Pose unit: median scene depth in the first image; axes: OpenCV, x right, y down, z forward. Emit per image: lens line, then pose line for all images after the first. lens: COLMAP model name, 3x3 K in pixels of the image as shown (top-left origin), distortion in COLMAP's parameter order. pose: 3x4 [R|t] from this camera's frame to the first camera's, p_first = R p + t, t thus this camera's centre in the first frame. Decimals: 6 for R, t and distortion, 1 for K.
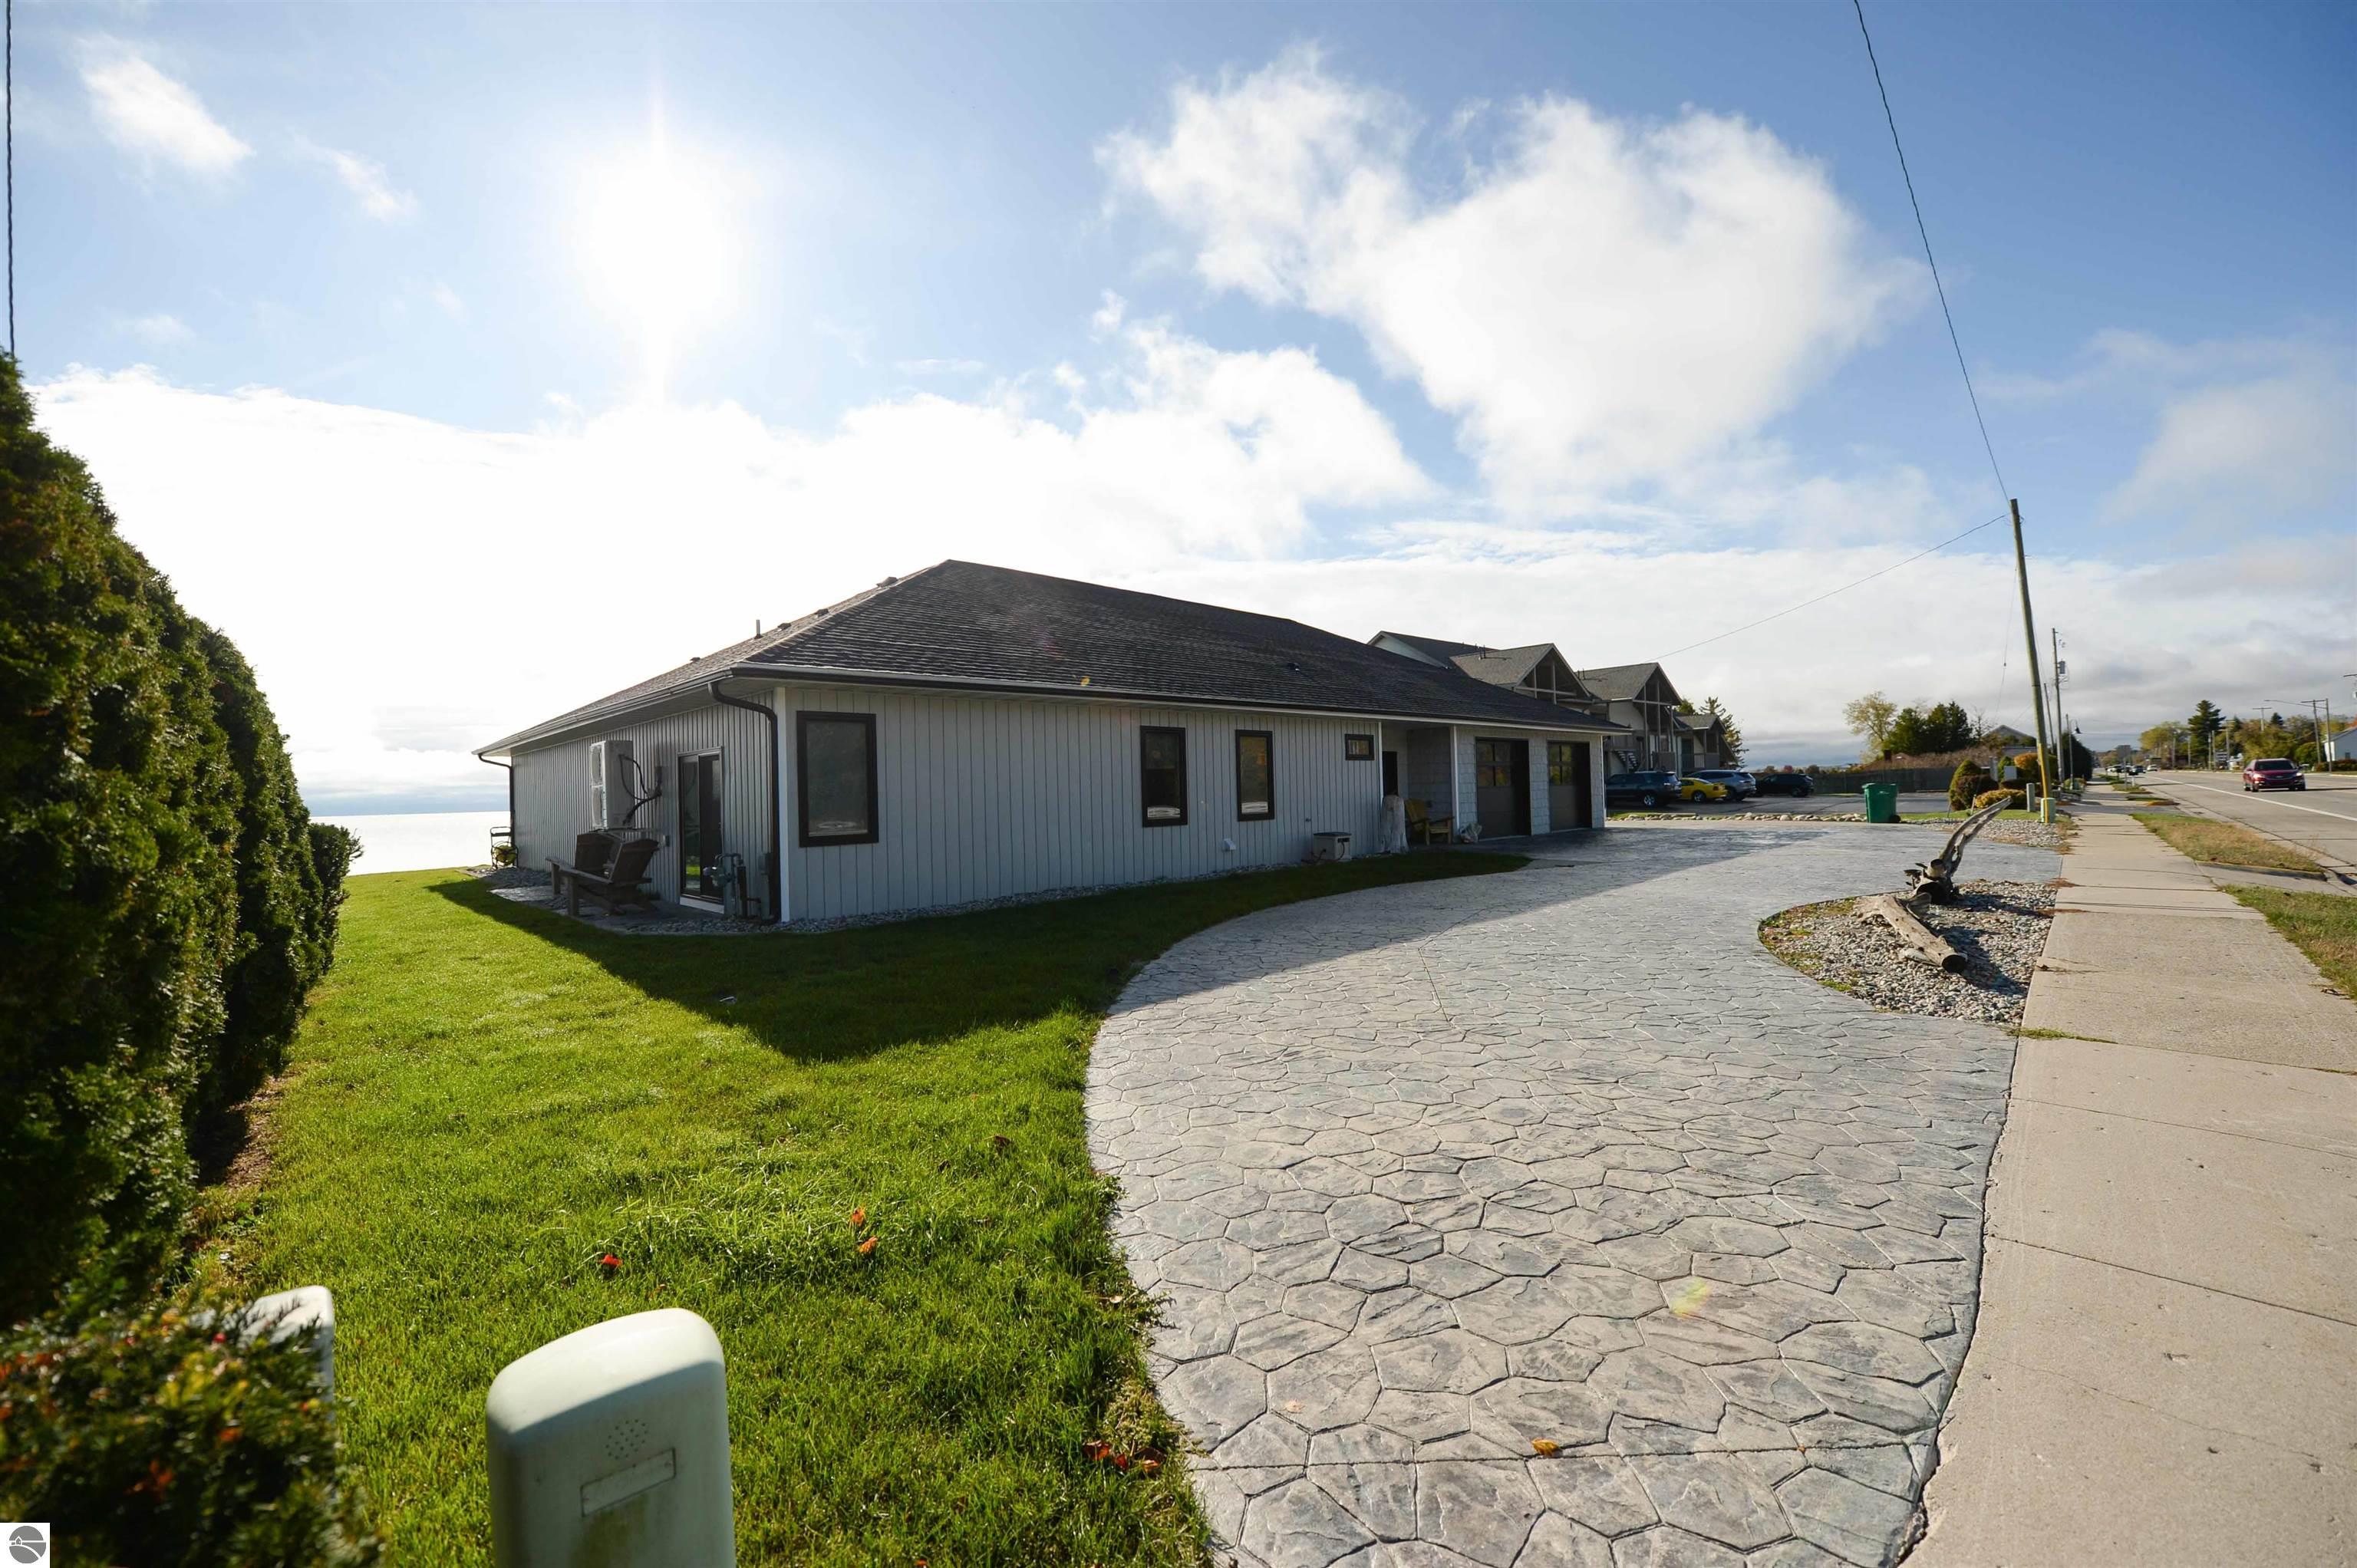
lens RADIAL K [[933.6, 0, 1178.5], [0, 933.6, 784.0], [0, 0, 1]] dist [-0.027407, -0.000278]
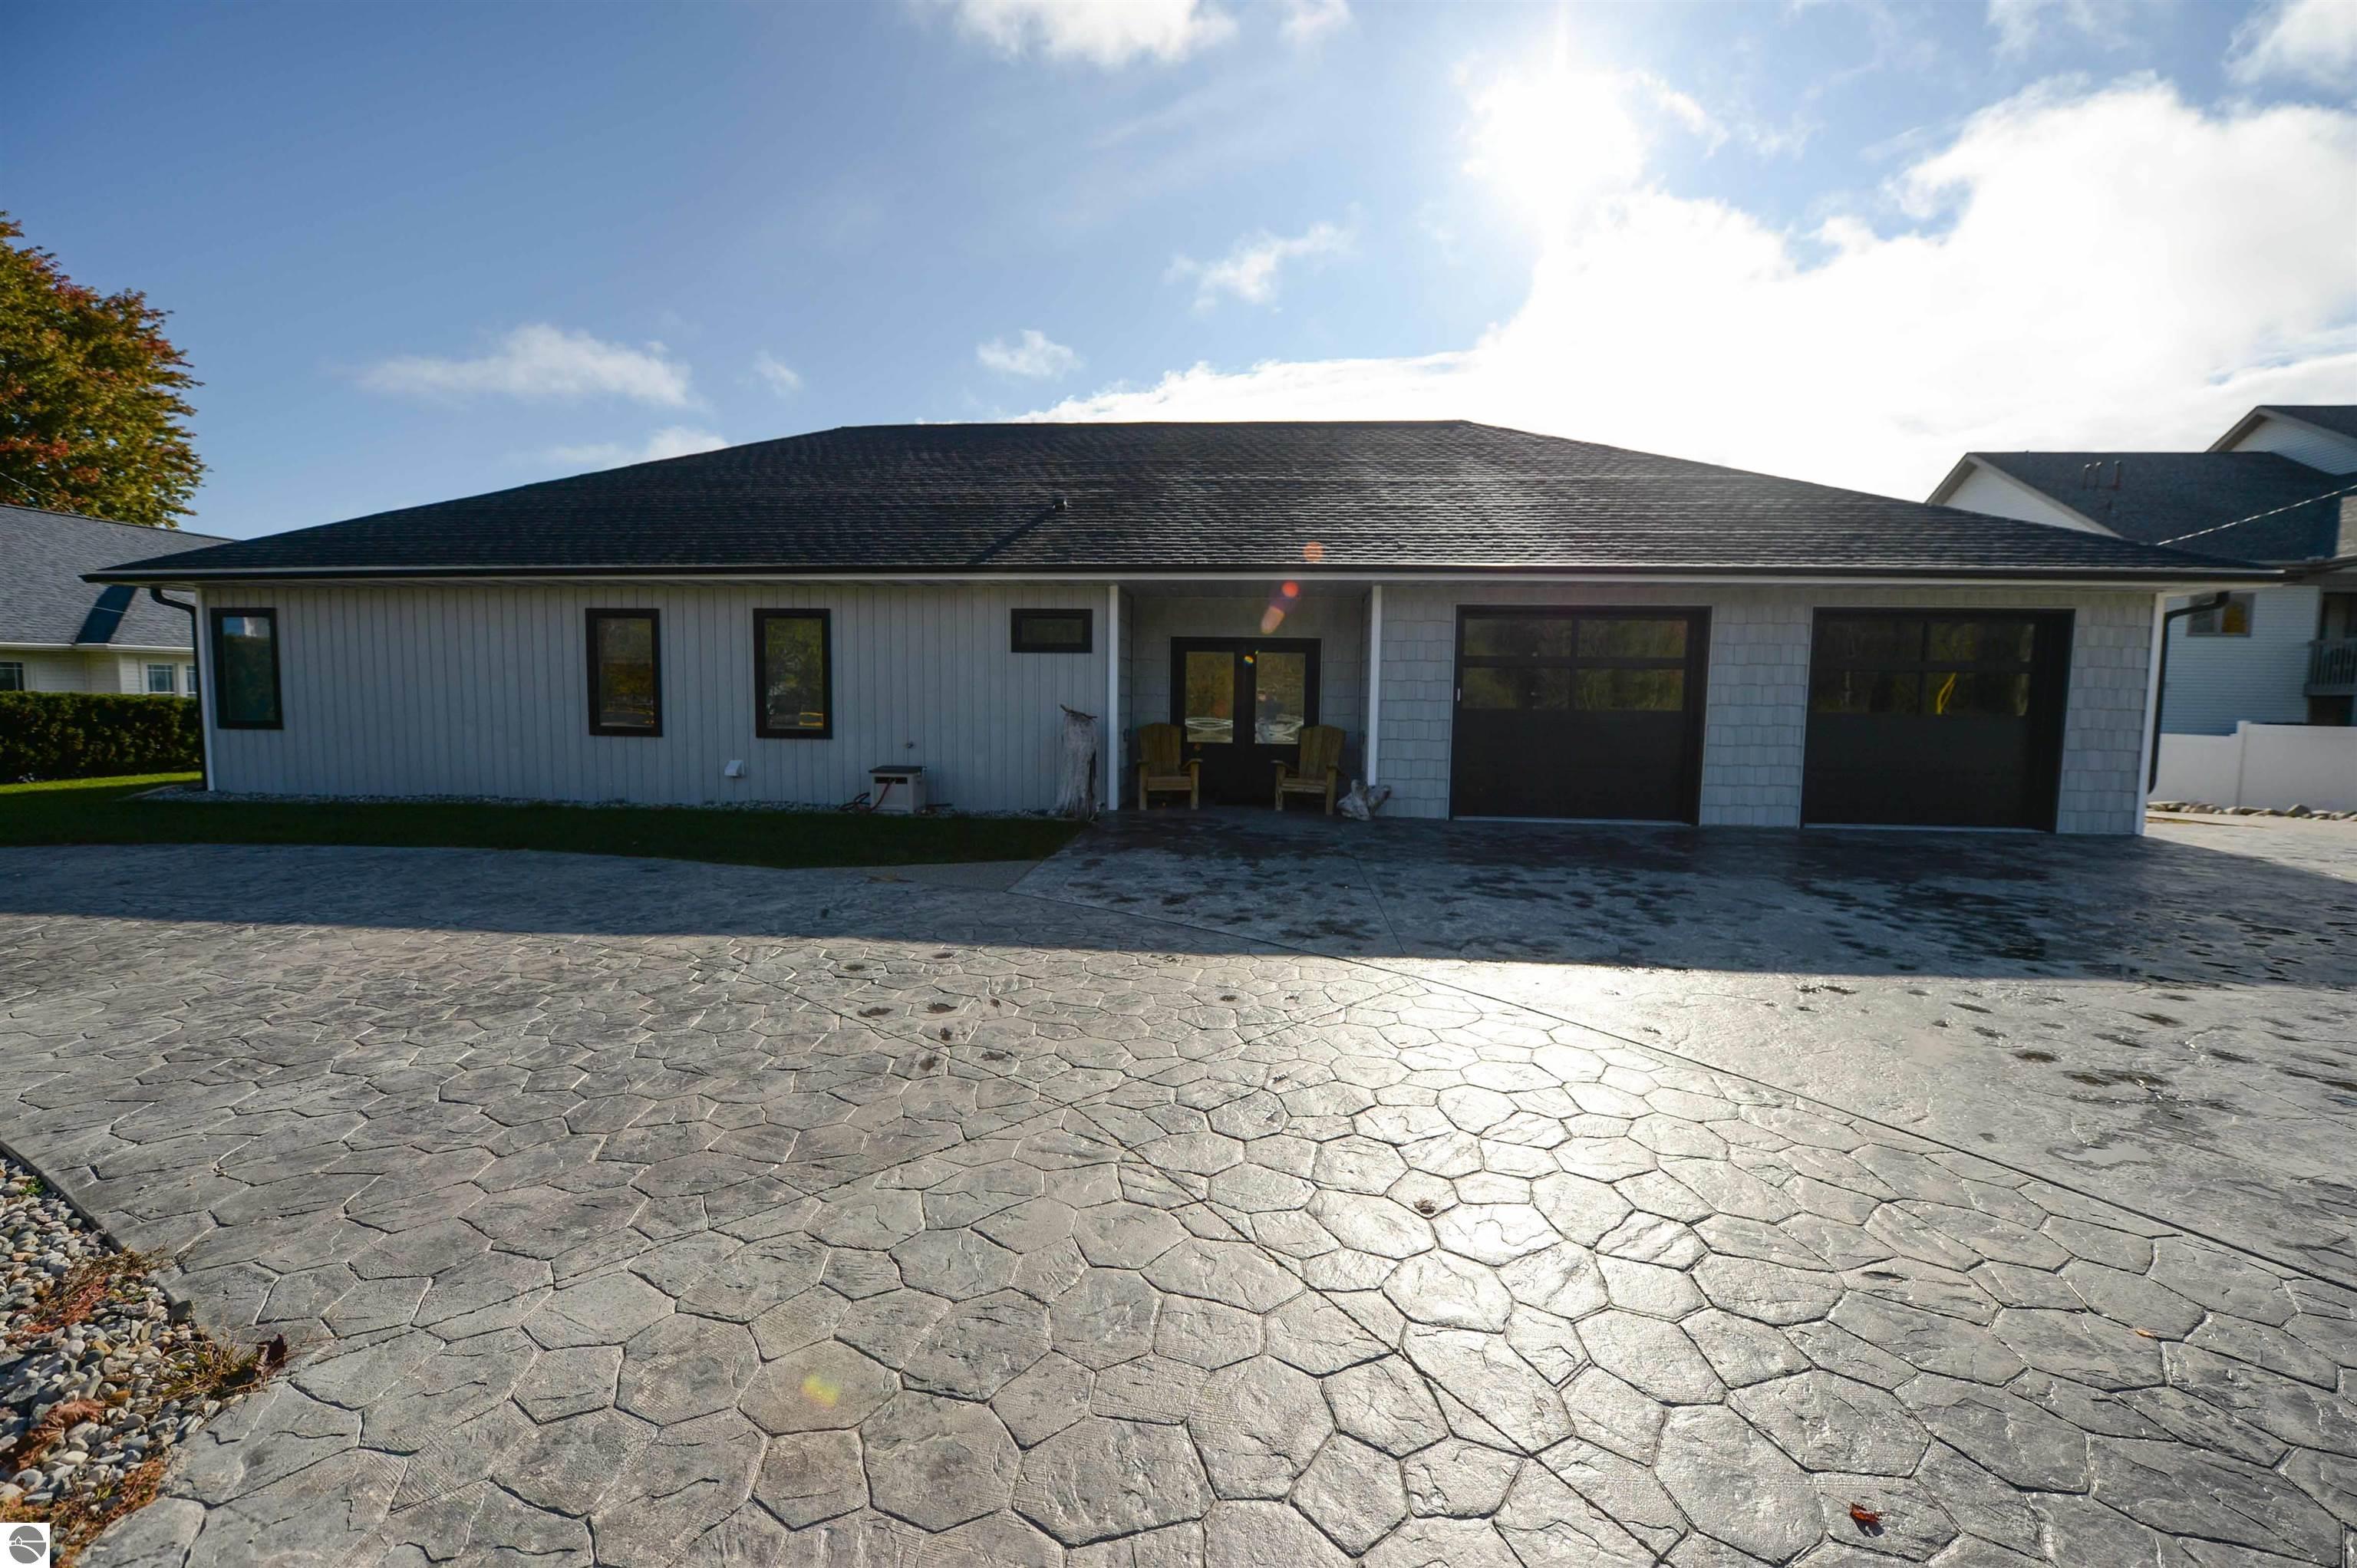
lens RADIAL K [[986.9, 0, 1178.5], [0, 986.9, 784.0], [0, 0, 1]] dist [0.000366, 0.000022]
pose [[0.632203, 0.097418, -0.768654, 0.811257], [-0.022433, 0.993950, 0.107522, -0.012292], [0.774478, -0.050733, 0.630563, 0.716889]]
